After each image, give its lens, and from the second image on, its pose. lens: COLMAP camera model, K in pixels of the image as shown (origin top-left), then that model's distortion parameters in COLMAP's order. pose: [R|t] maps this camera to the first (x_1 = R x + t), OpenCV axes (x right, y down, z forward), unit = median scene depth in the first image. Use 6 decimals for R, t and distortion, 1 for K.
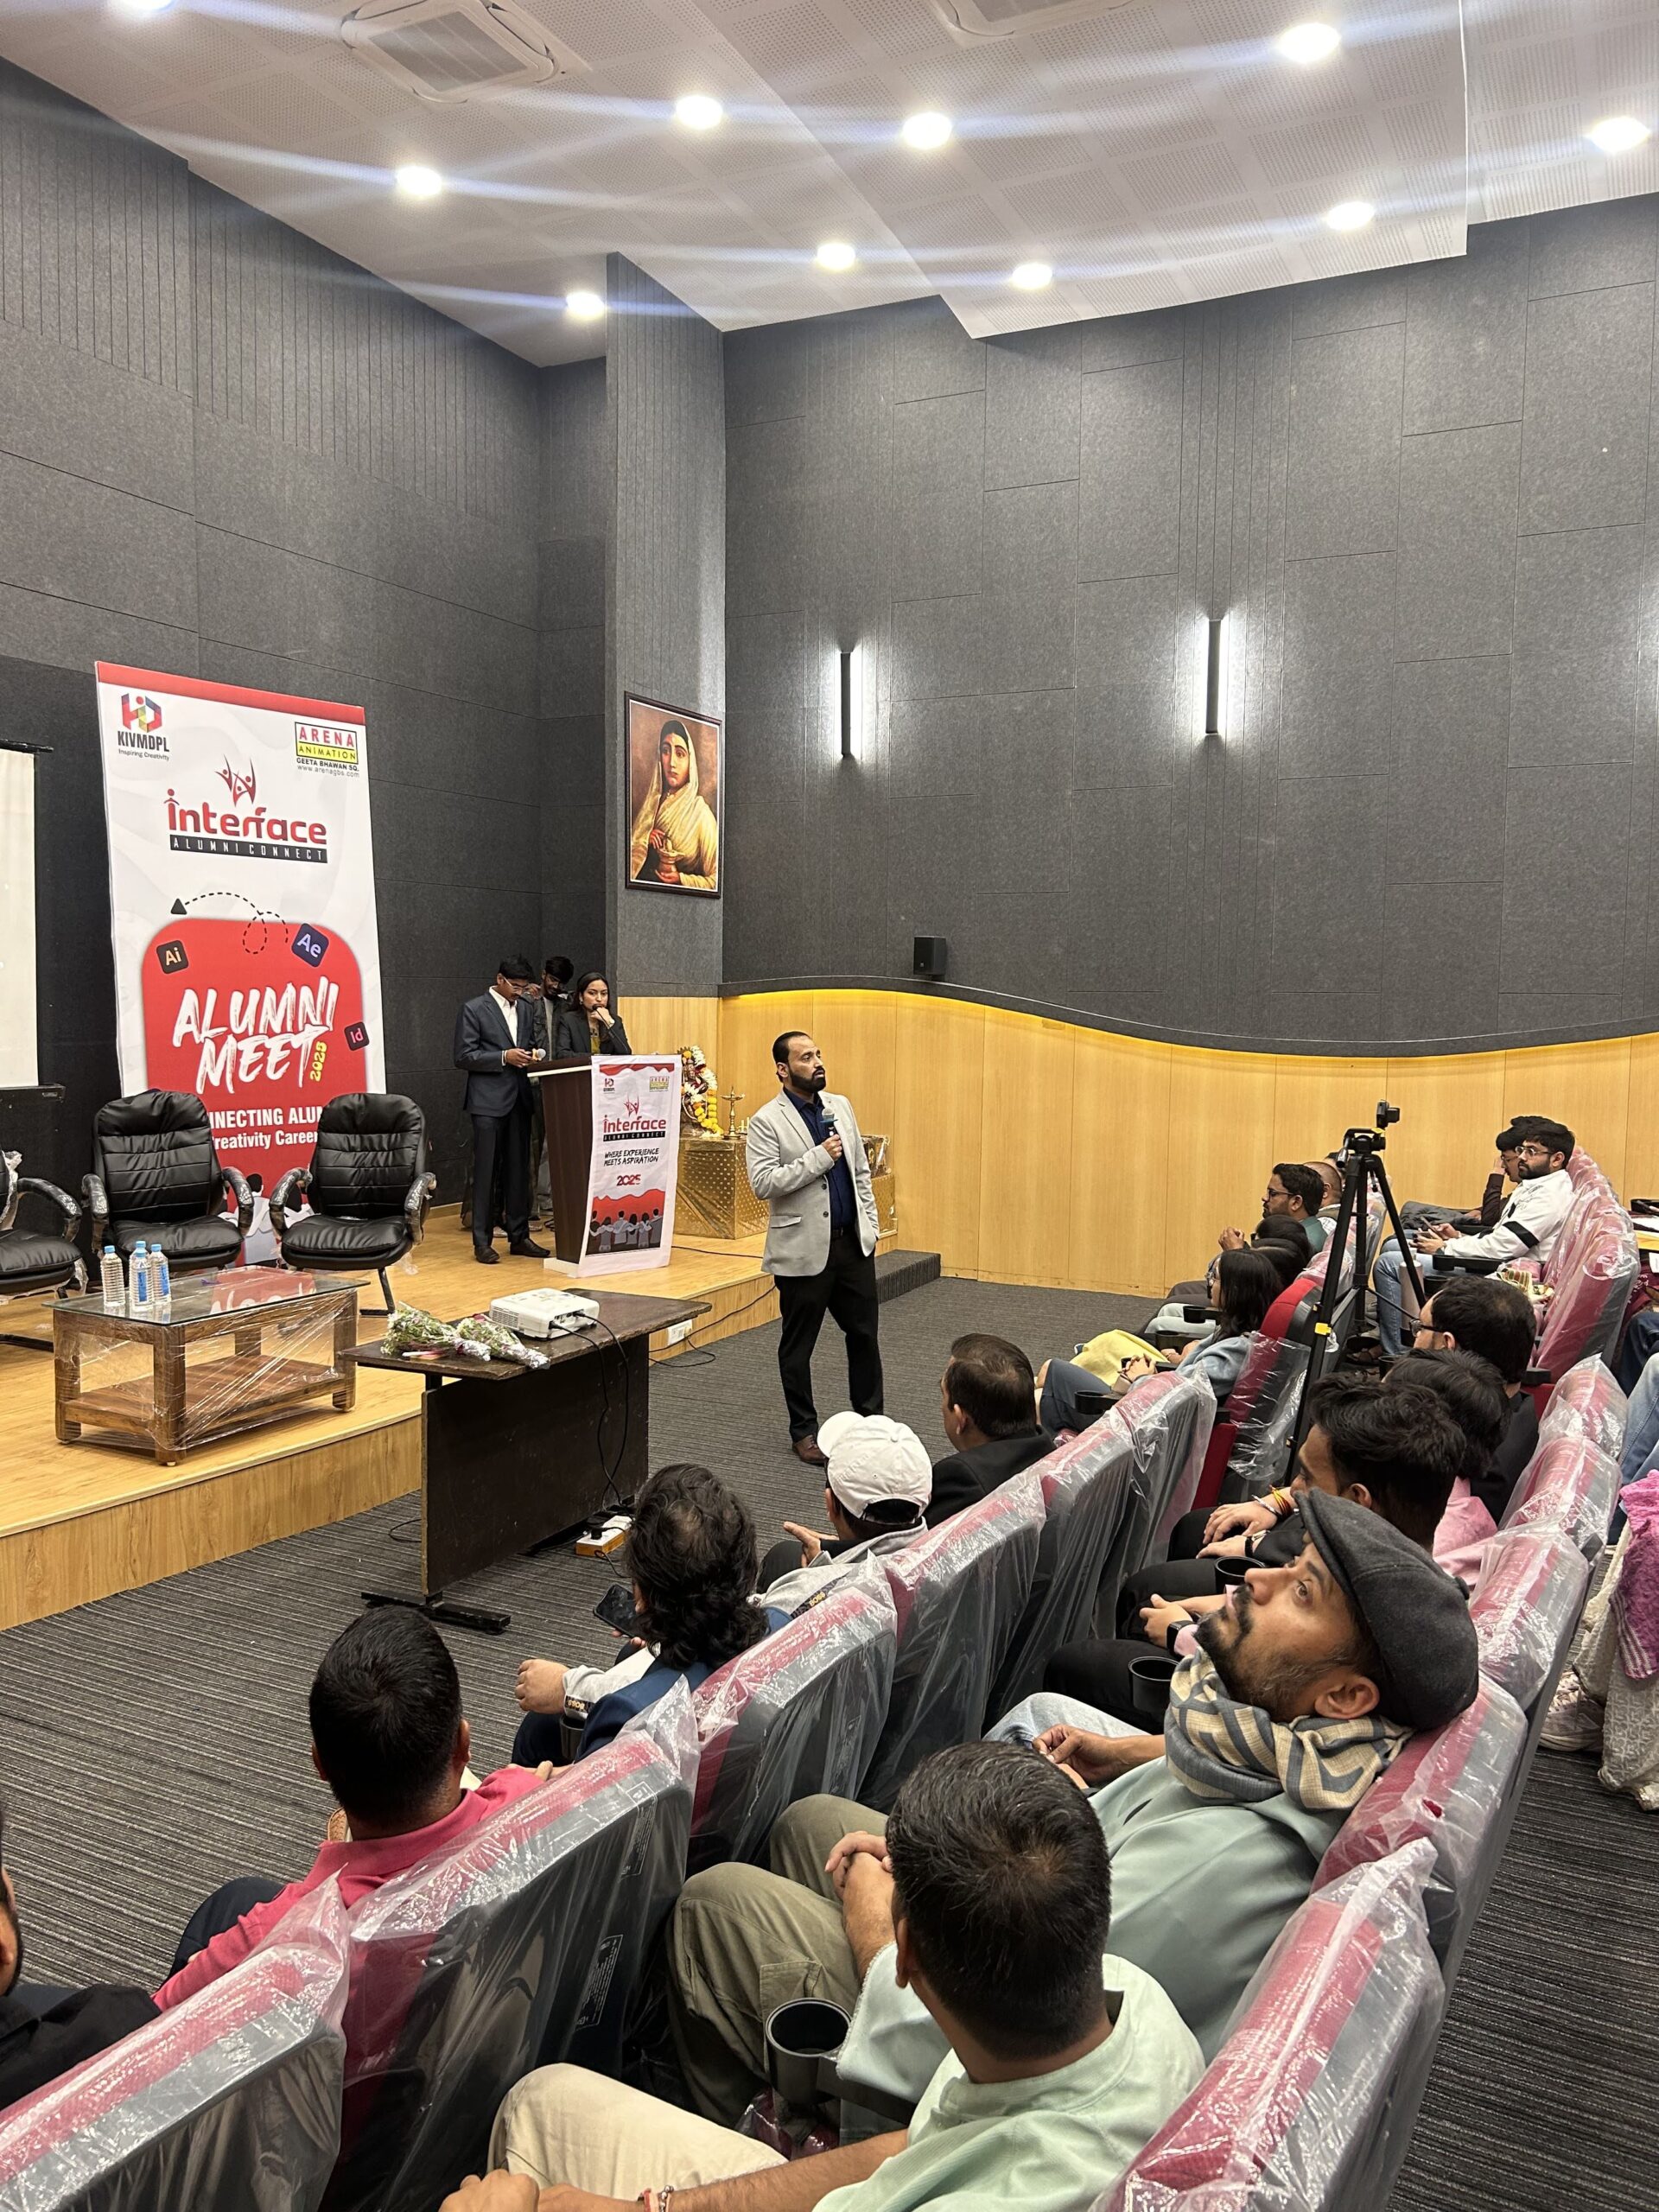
lens RADIAL K [[1694.2, 0, 830.7], [0, 1694.2, 1109.9], [0, 0, 1]] dist [0.001104, 0.000166]
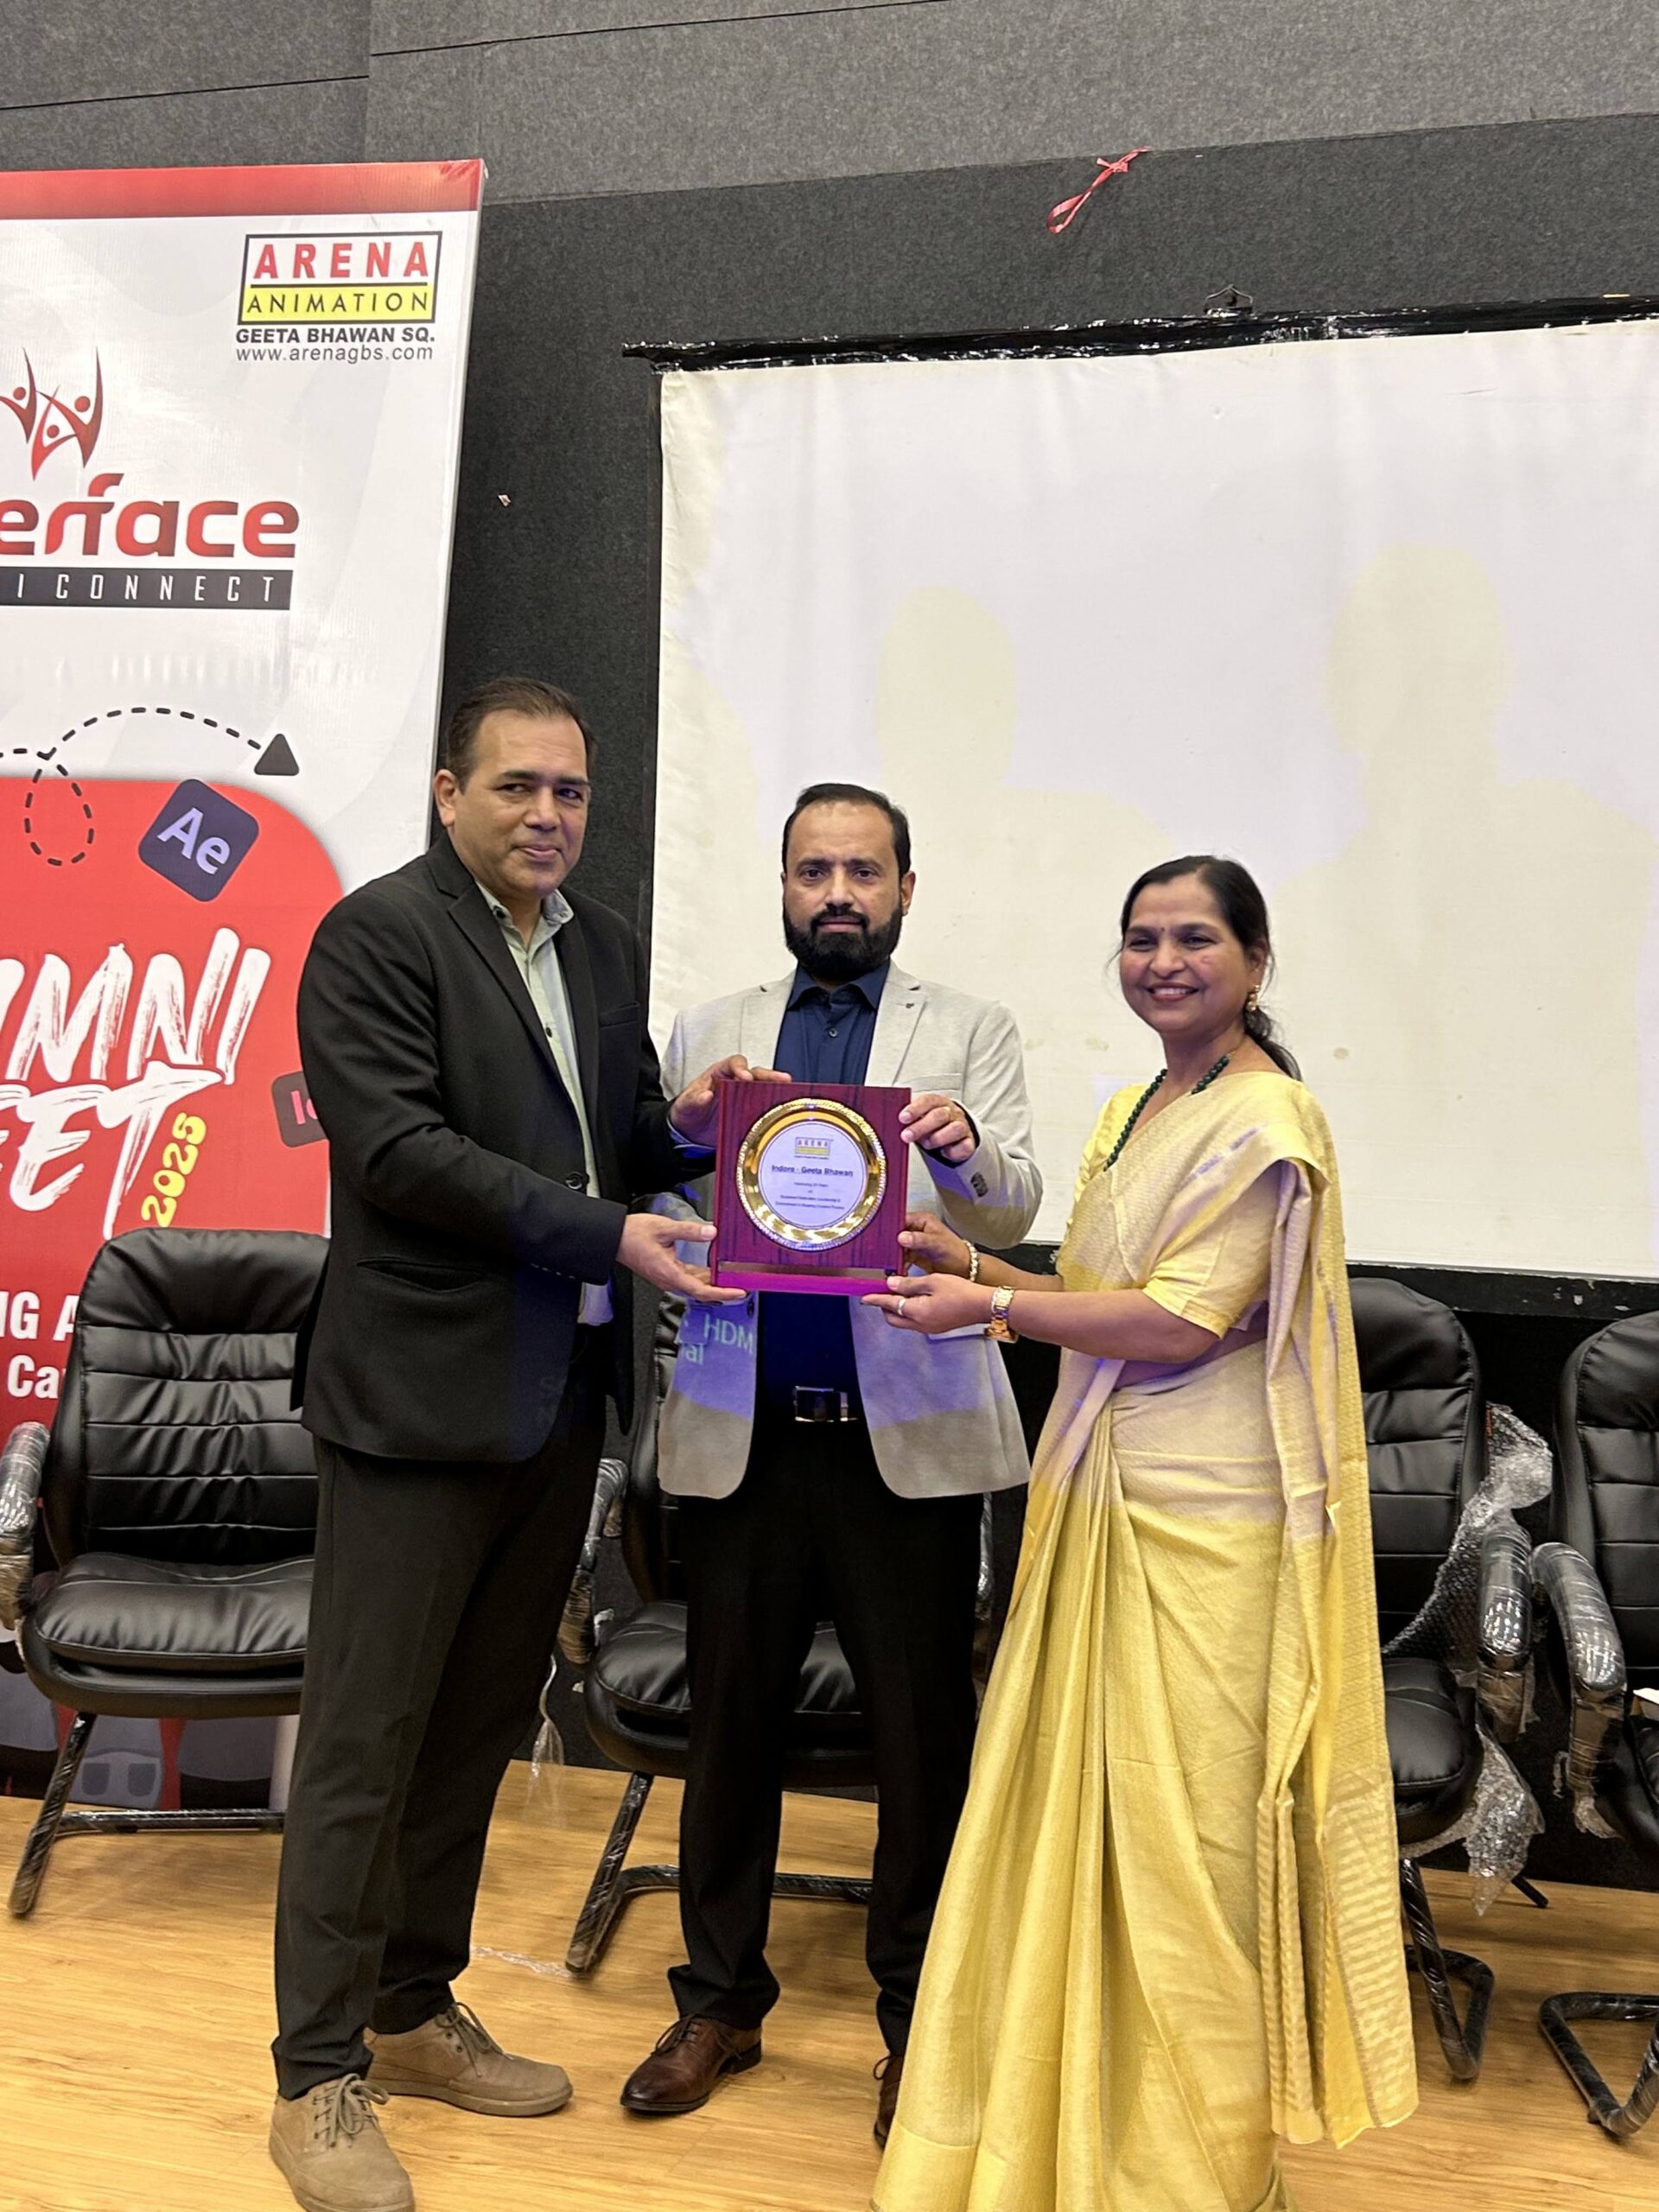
lens RADIAL K [[2569.6, 0, 830.1], [0, 2569.6, 1099.0], [0, 0, 1]] dist [0.005007, 0.000000]
pose [[0.452941, -0.020022, -0.891315, 0.227533], [-0.106168, 0.991422, -0.076222, -0.017488], [0.885196, 0.129153, 0.446931, 0.893306]]
